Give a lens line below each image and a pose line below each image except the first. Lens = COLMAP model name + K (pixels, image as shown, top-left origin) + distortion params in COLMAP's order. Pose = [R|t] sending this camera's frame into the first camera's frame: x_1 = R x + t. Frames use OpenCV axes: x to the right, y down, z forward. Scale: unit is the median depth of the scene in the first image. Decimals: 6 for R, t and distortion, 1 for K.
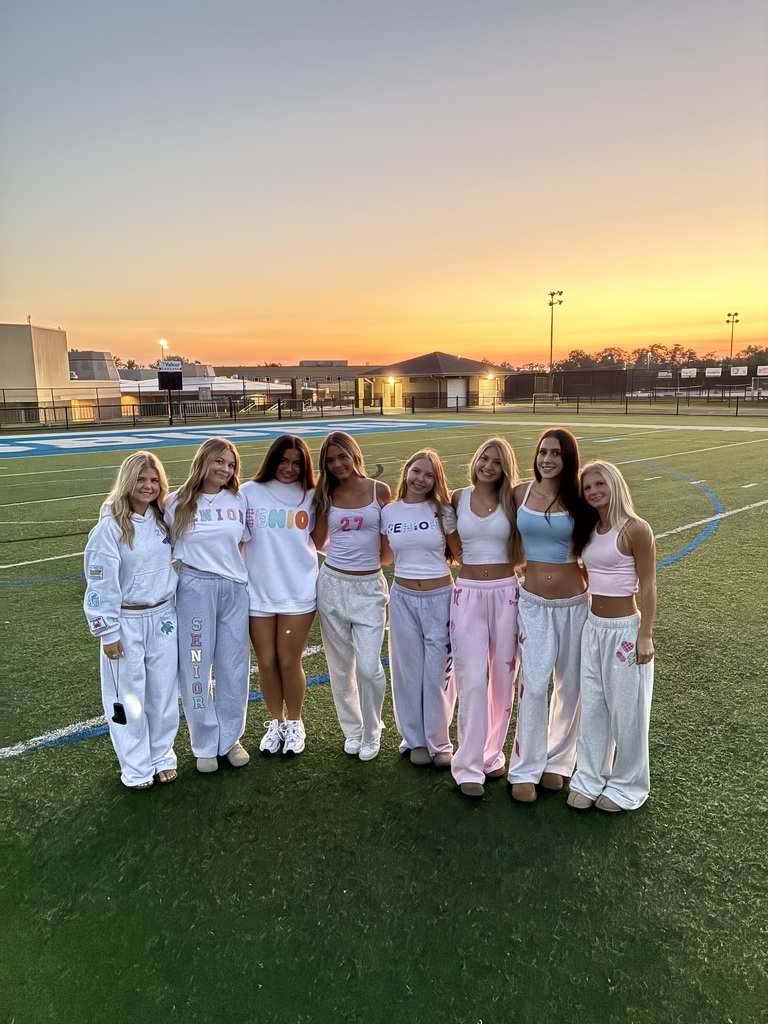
lens RADIAL K [[767.4, 0, 385.4], [0, 767.4, 516.7], [0, 0, 1]] dist [0.026679, -0.000757]
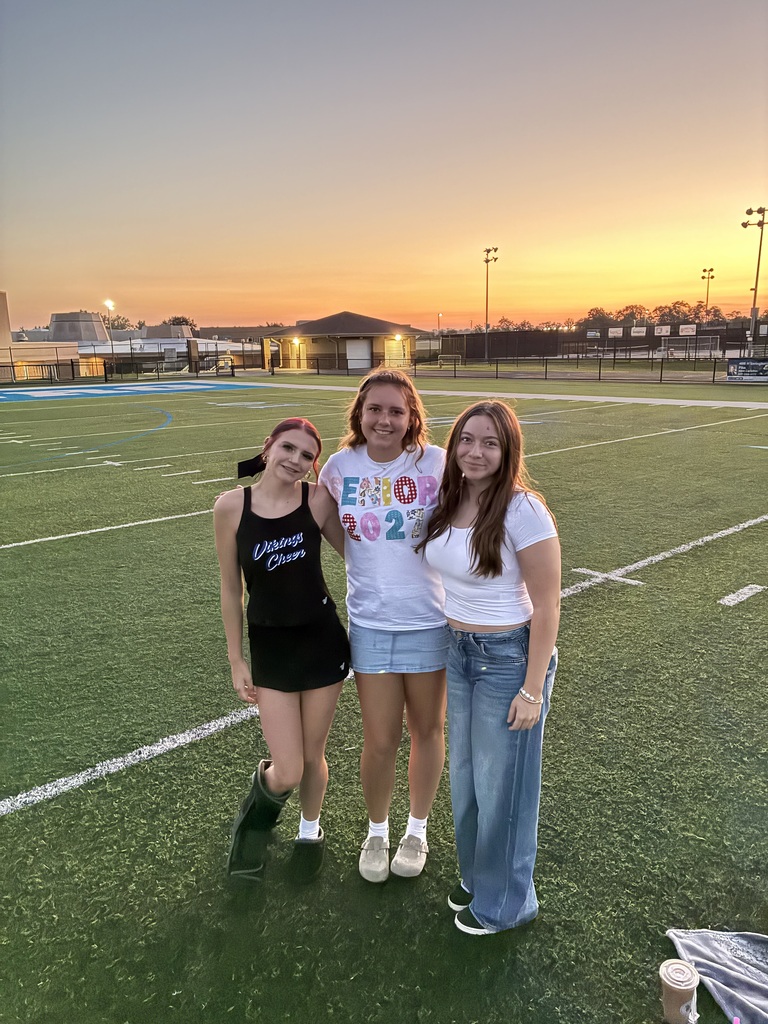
lens RADIAL K [[767.4, 0, 382.6], [0, 767.4, 513.6], [0, 0, 1]] dist [0.026679, -0.000757]
pose [[0.998593, 0.008707, -0.052315, 0.150890], [-0.006268, 0.998894, 0.046610, -0.002990], [0.052663, -0.046216, 0.997542, 0.011170]]
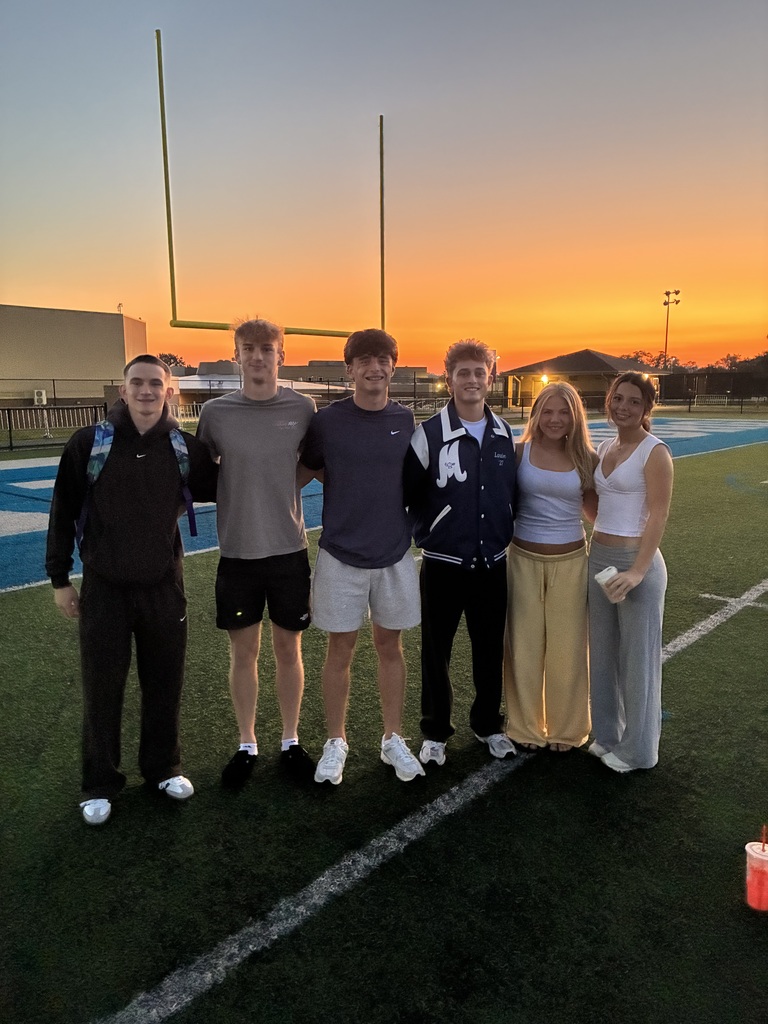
lens RADIAL K [[767.4, 0, 391.5], [0, 767.4, 507.5], [0, 0, 1]] dist [0.026679, -0.000757]
pose [[0.997436, 0.003928, 0.071453, -0.215574], [-0.002811, 0.999872, -0.015727, -0.004431], [-0.071506, 0.015486, 0.997320, 0.068946]]
